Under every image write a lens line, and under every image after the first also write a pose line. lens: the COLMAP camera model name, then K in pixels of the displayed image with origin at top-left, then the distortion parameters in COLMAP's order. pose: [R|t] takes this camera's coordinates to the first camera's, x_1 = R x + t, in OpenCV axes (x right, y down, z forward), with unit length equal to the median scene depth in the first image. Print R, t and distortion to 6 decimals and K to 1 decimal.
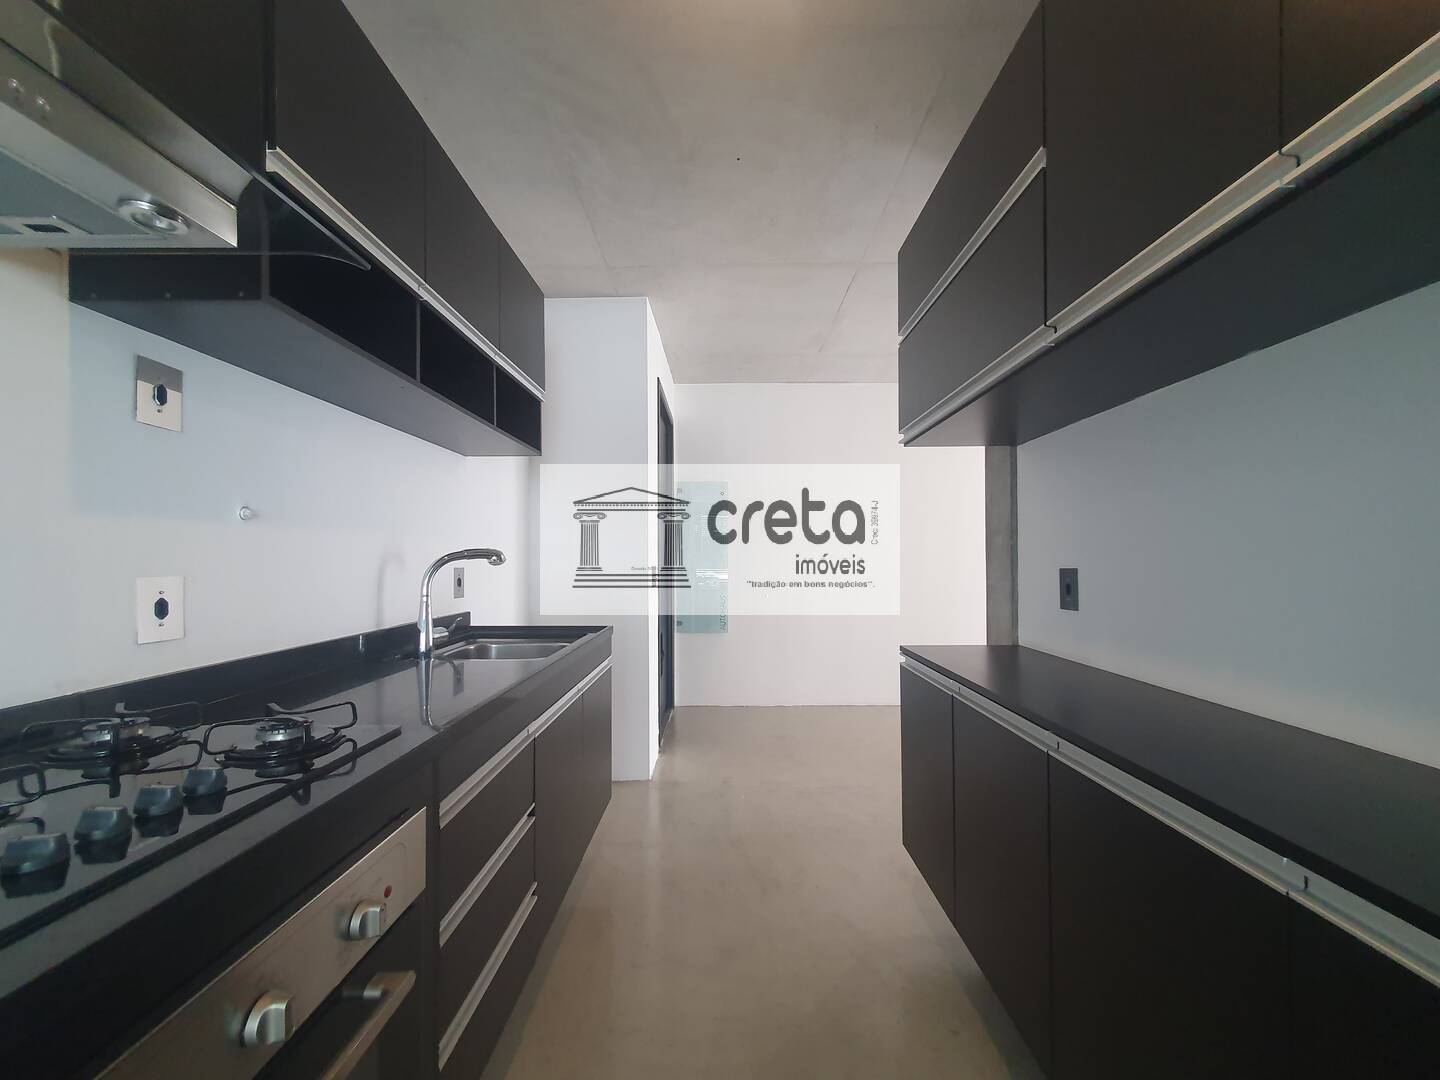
lens RADIAL K [[572.7, 0, 718.2], [0, 572.7, 556.4], [0, 0, 1]] dist [0.008784, -0.000039]
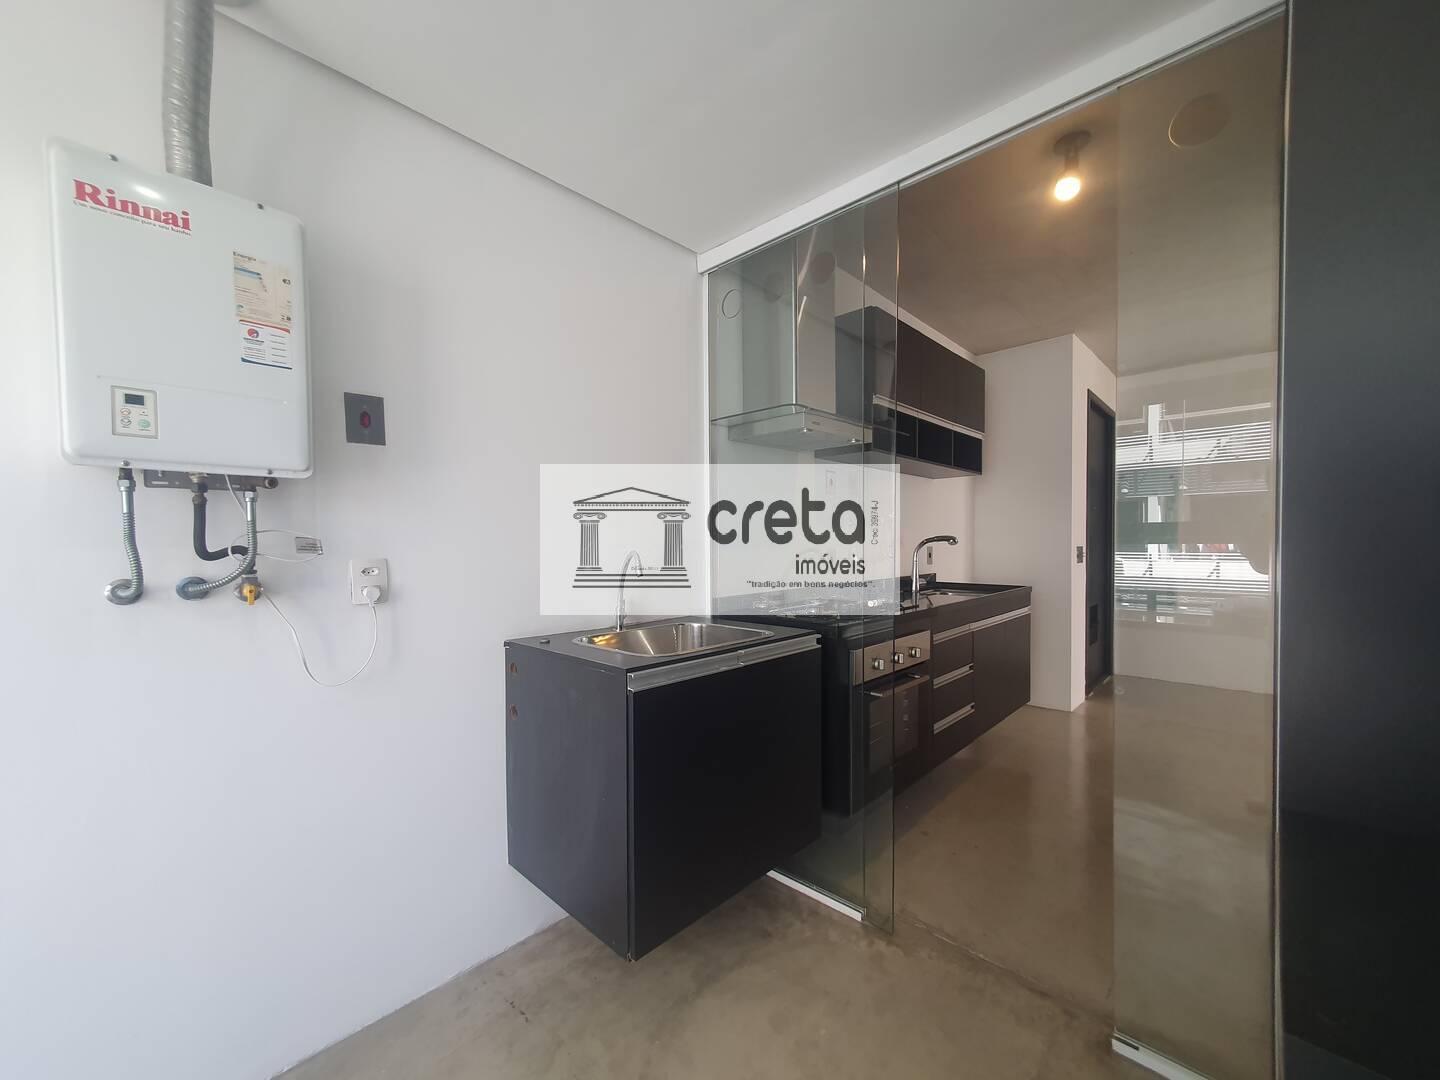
lens RADIAL K [[572.7, 0, 718.2], [0, 572.7, 556.4], [0, 0, 1]] dist [0.008784, -0.000039]
pose [[0.729509, 0.031832, -0.683230, 0.230403], [0.000472, 0.998893, 0.047044, -0.029121], [0.683971, -0.034641, 0.728686, -0.615923]]
